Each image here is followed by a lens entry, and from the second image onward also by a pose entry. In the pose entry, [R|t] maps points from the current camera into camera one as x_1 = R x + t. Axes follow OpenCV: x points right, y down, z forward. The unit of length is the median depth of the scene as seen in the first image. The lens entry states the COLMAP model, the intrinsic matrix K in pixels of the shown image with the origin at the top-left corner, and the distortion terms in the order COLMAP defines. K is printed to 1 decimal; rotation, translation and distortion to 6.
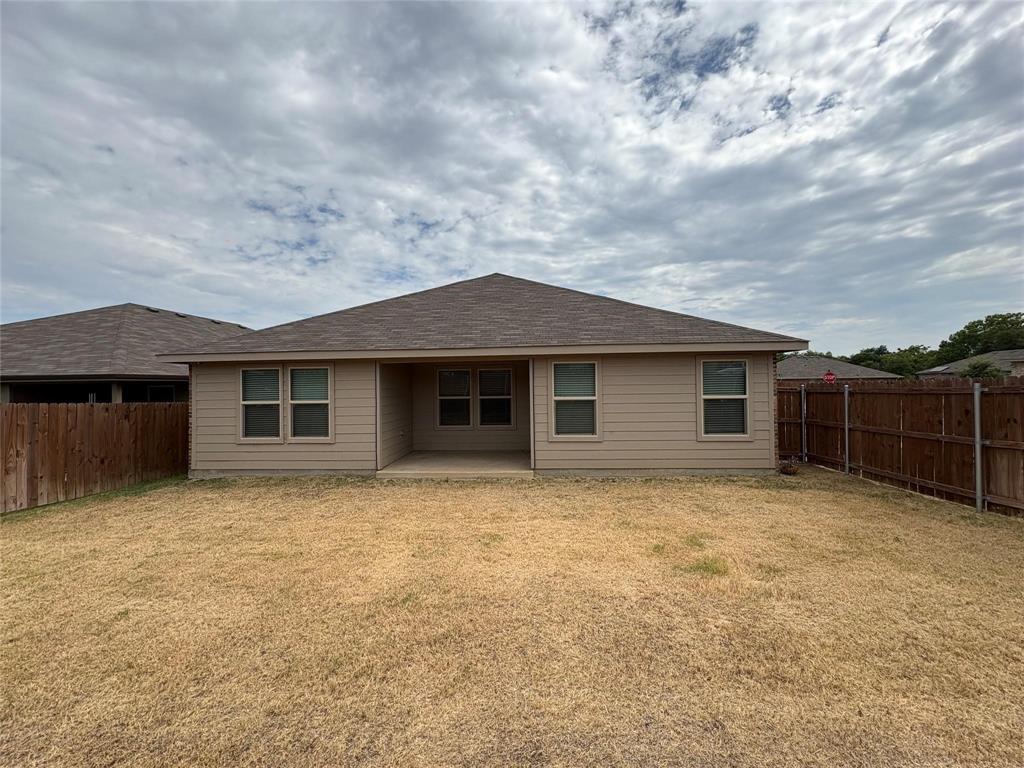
lens RADIAL K [[408.6, 0, 509.9], [0, 408.6, 381.7], [0, 0, 1]] dist [0.000642, 0.000025]
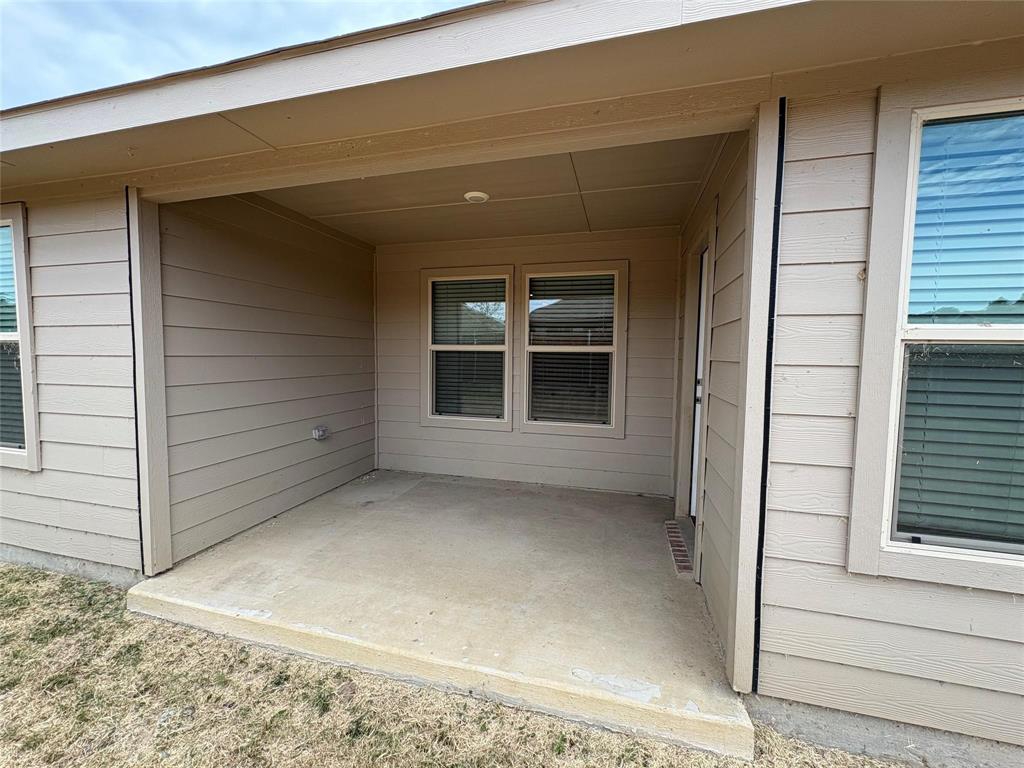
lens RADIAL K [[408.6, 0, 509.9], [0, 408.6, 381.7], [0, 0, 1]] dist [0.000642, 0.000025]
pose [[0.981001, 0.037030, -0.190435, -0.018007], [-0.022106, 0.996557, 0.079903, 0.041551], [0.192738, -0.074175, 0.978443, 0.648983]]
